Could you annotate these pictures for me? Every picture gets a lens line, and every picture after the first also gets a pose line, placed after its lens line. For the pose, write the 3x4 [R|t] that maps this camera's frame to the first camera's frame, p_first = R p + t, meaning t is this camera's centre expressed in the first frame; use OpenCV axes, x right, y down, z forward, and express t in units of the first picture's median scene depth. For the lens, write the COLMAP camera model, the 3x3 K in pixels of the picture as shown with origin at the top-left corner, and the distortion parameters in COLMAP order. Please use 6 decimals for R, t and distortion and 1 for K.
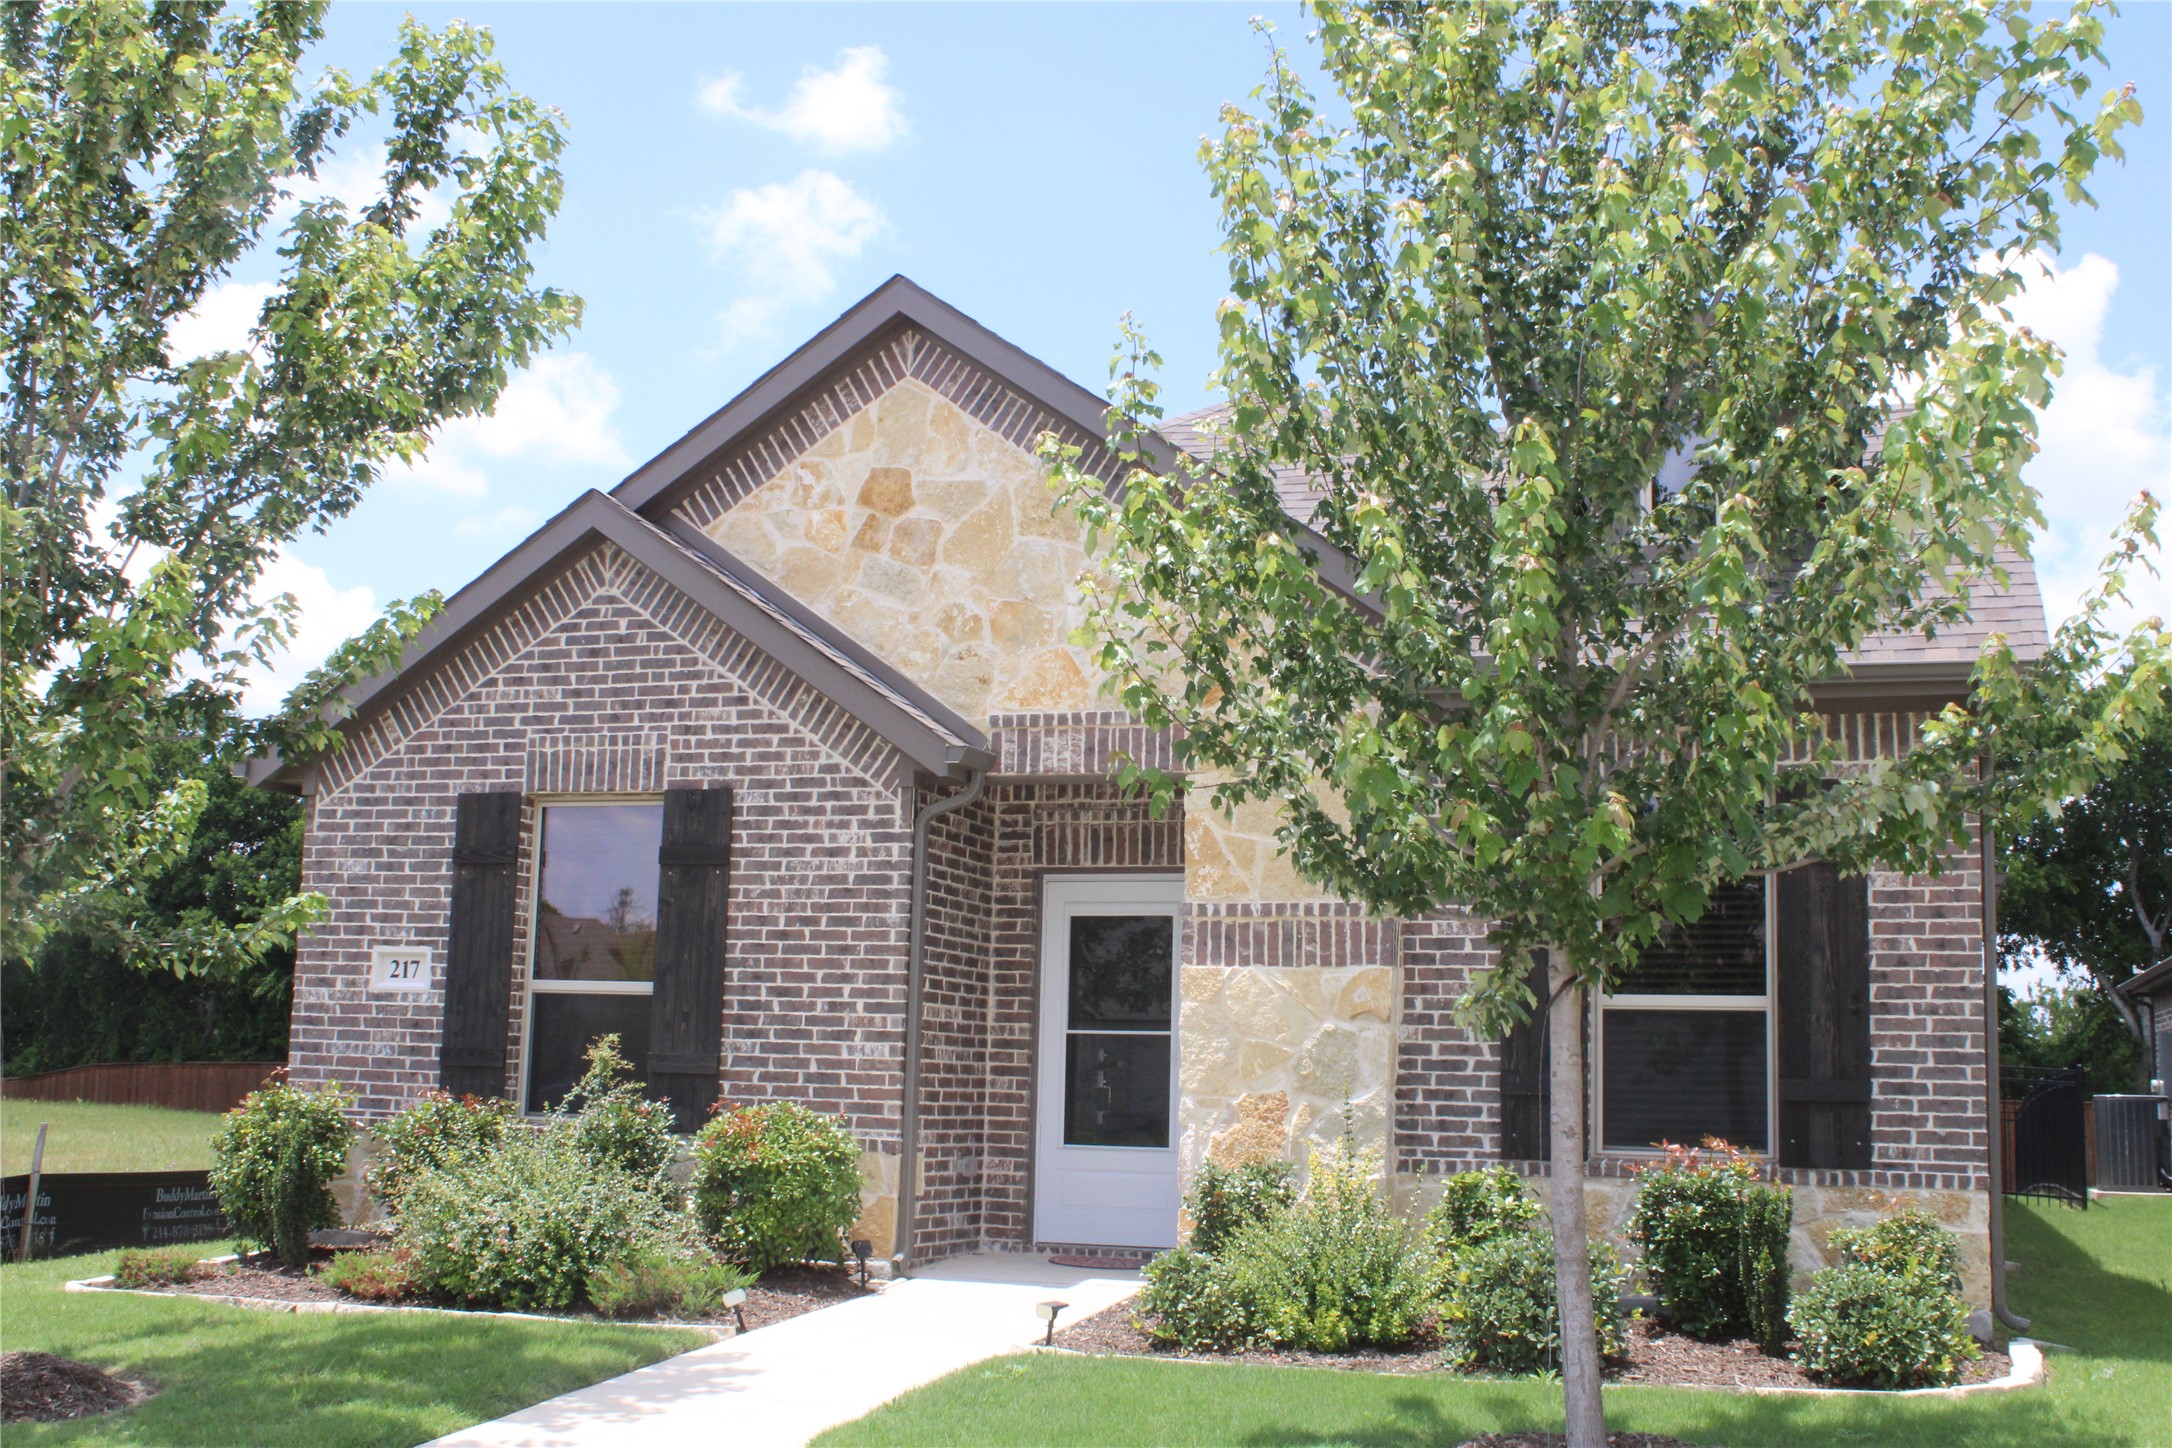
lens RADIAL K [[2356.7, 0, 1082.2], [0, 2356.7, 718.1], [0, 0, 1]] dist [-0.130505, 0.163306]
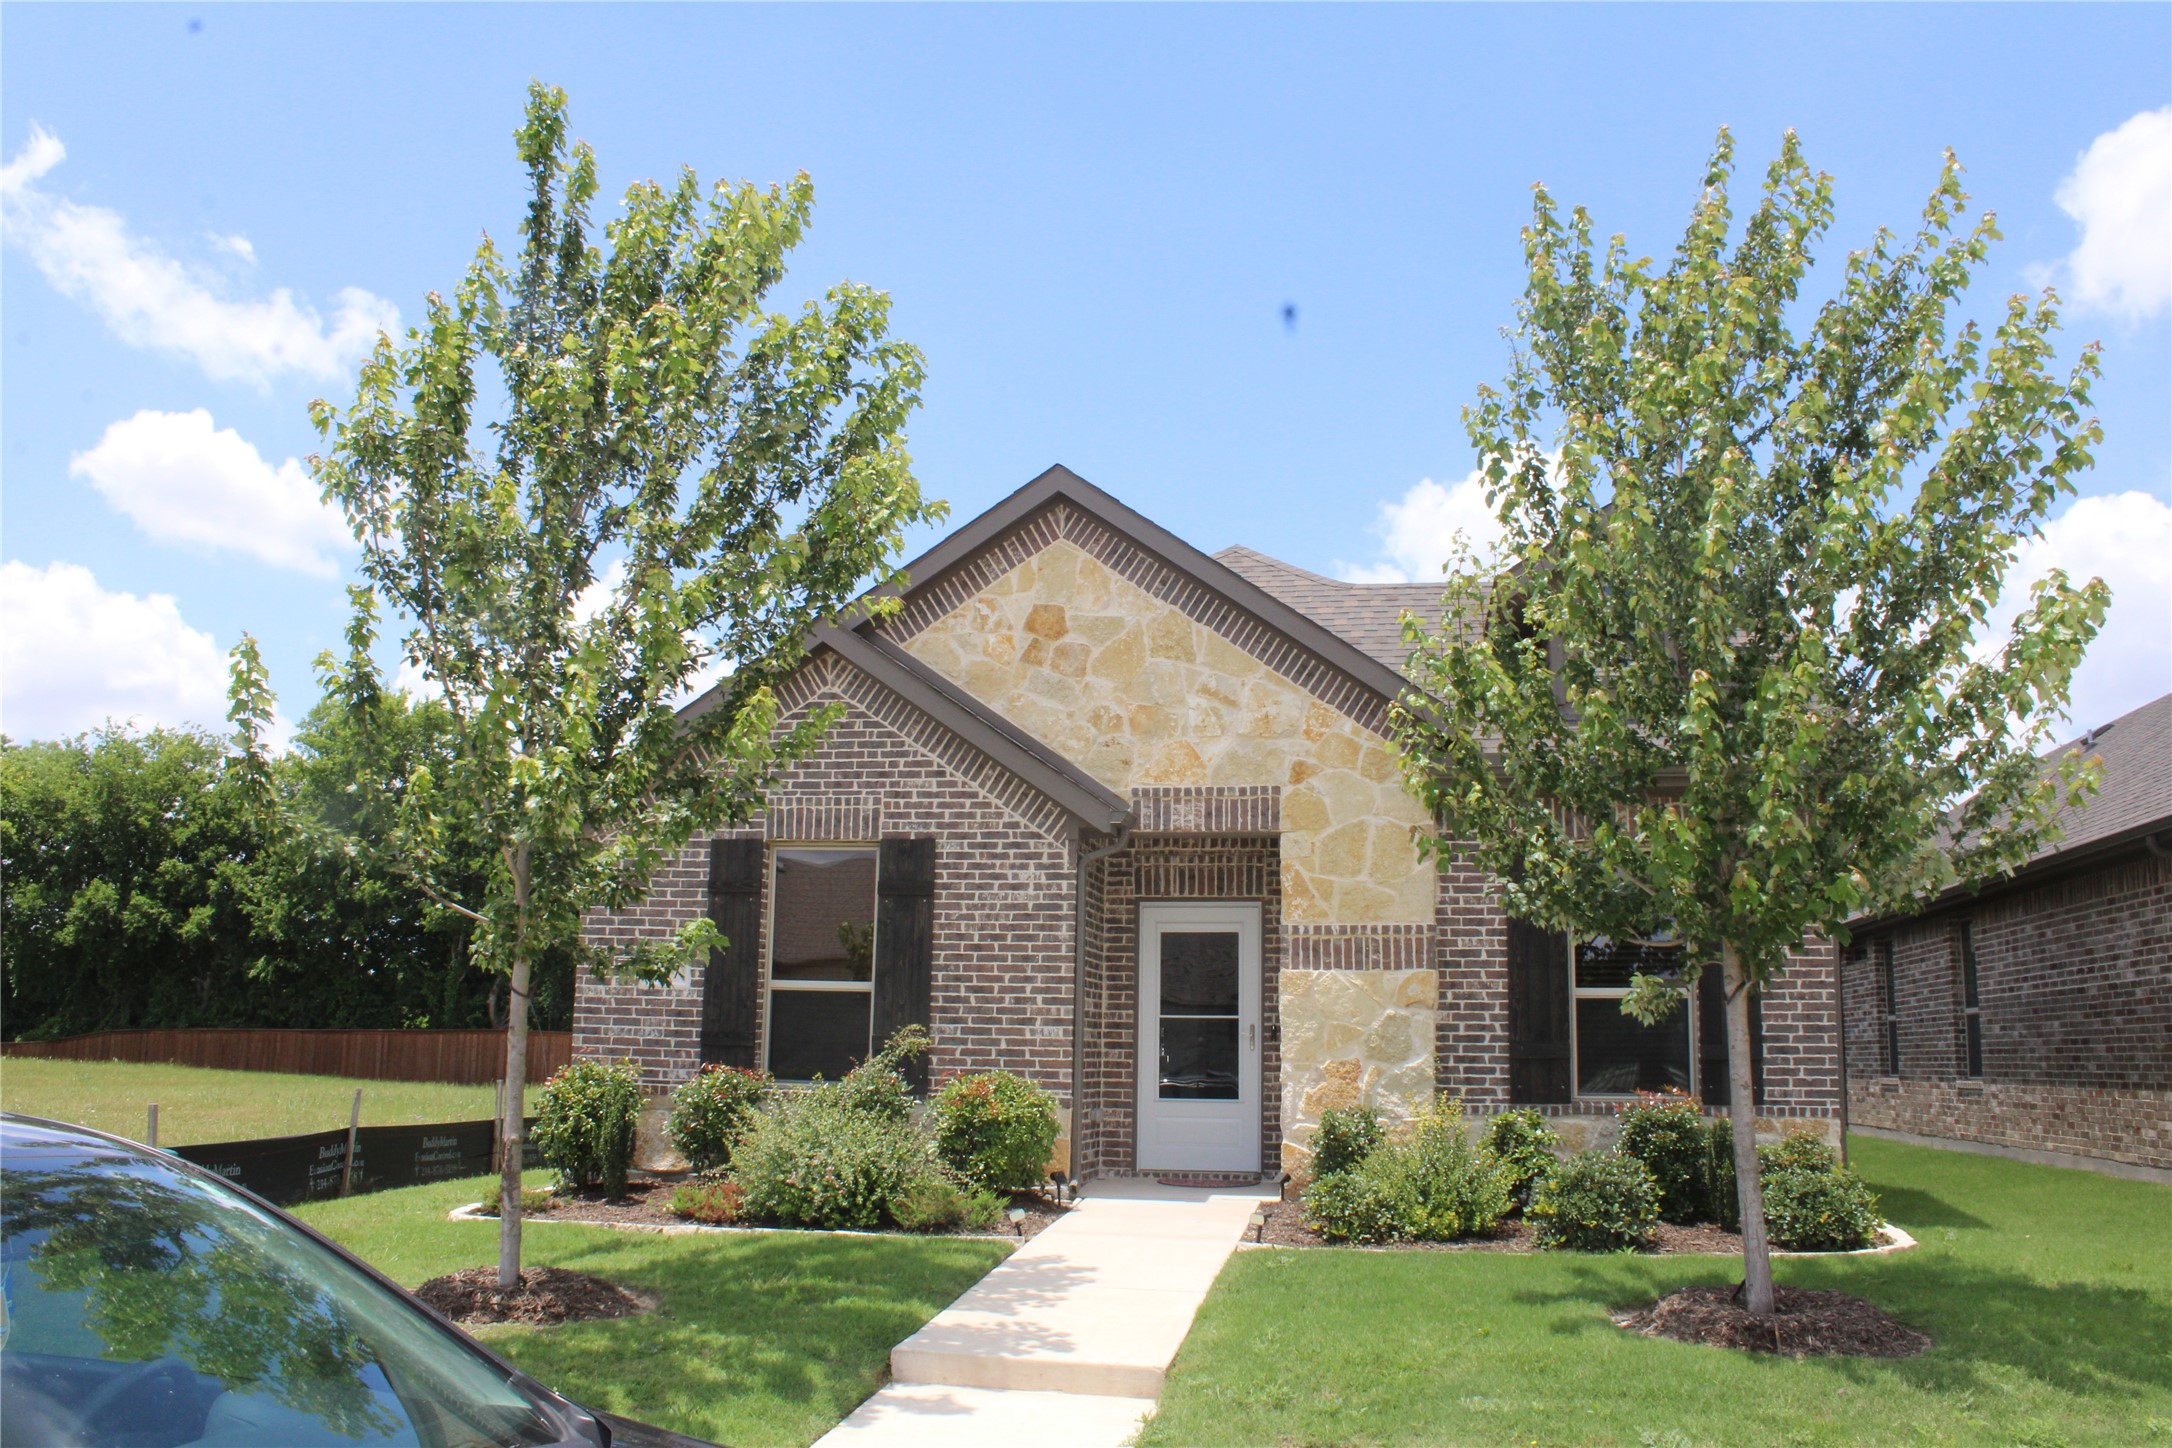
lens RADIAL K [[1803.2, 0, 1086.2], [0, 1803.2, 708.8], [0, 0, 1]] dist [-0.183520, 0.176211]
pose [[0.988640, 0.019401, 0.149045, -0.217486], [-0.015066, 0.999432, -0.030157, -0.014830], [-0.149545, 0.027569, 0.988370, -0.037406]]
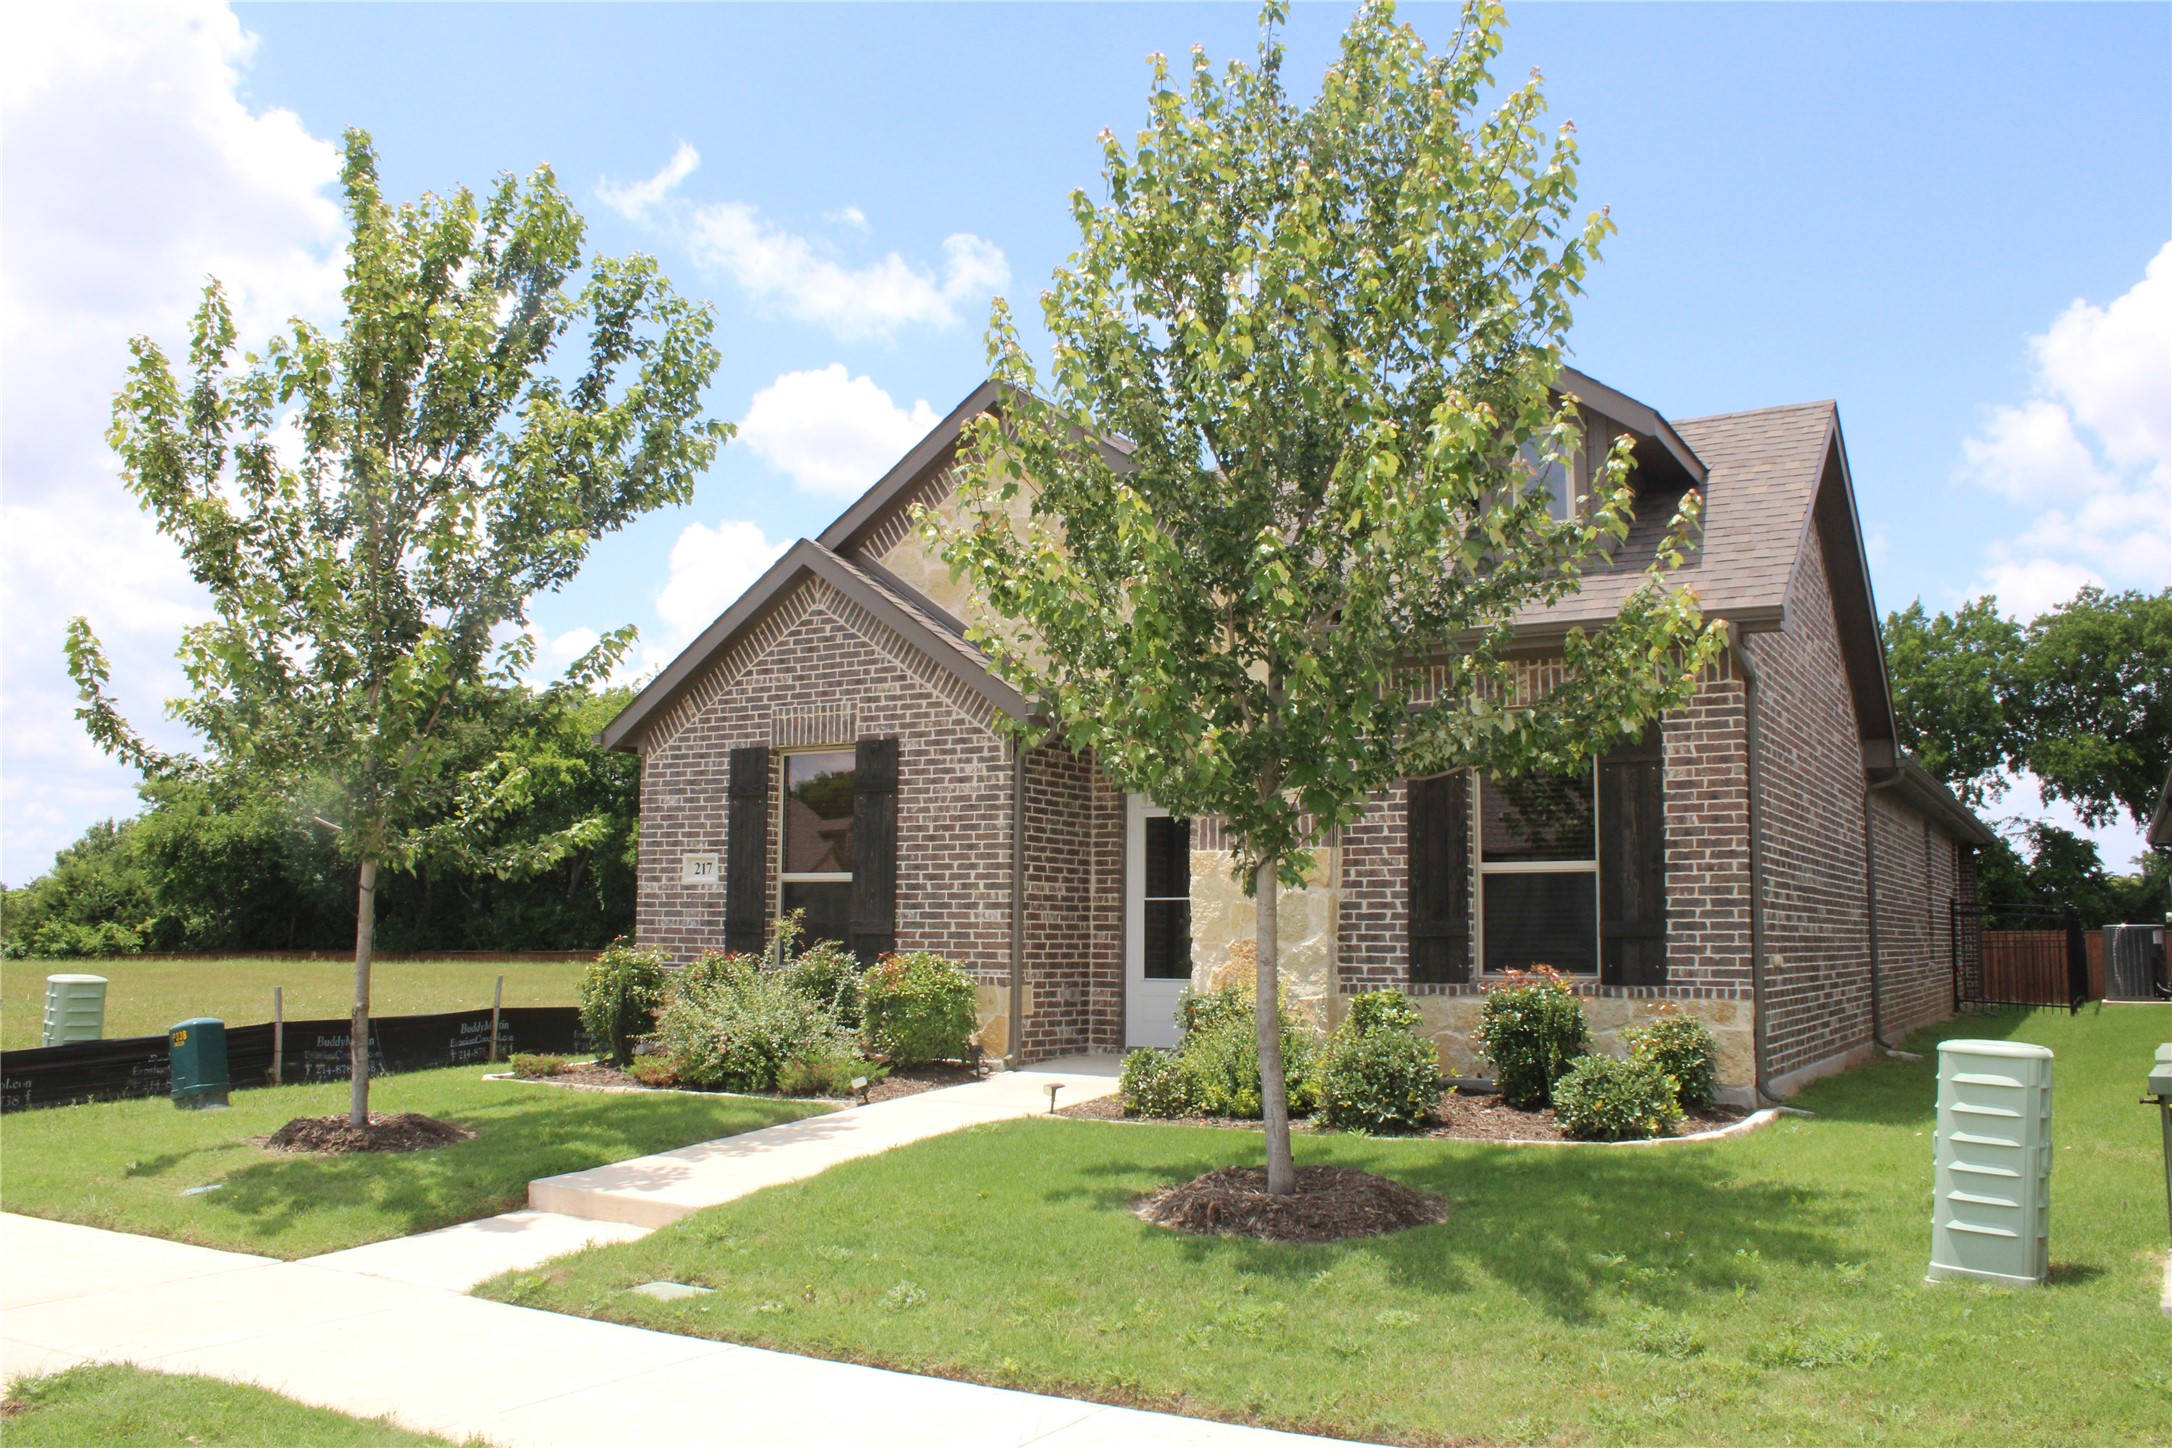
lens RADIAL K [[1811.6, 0, 1054.4], [0, 1811.6, 707.6], [0, 0, 1]] dist [-0.179647, 0.132802]
pose [[0.976016, -0.046371, -0.212703, 0.184209], [0.051944, 0.998436, 0.020686, -0.007271], [0.211411, -0.031239, 0.976898, -0.073567]]
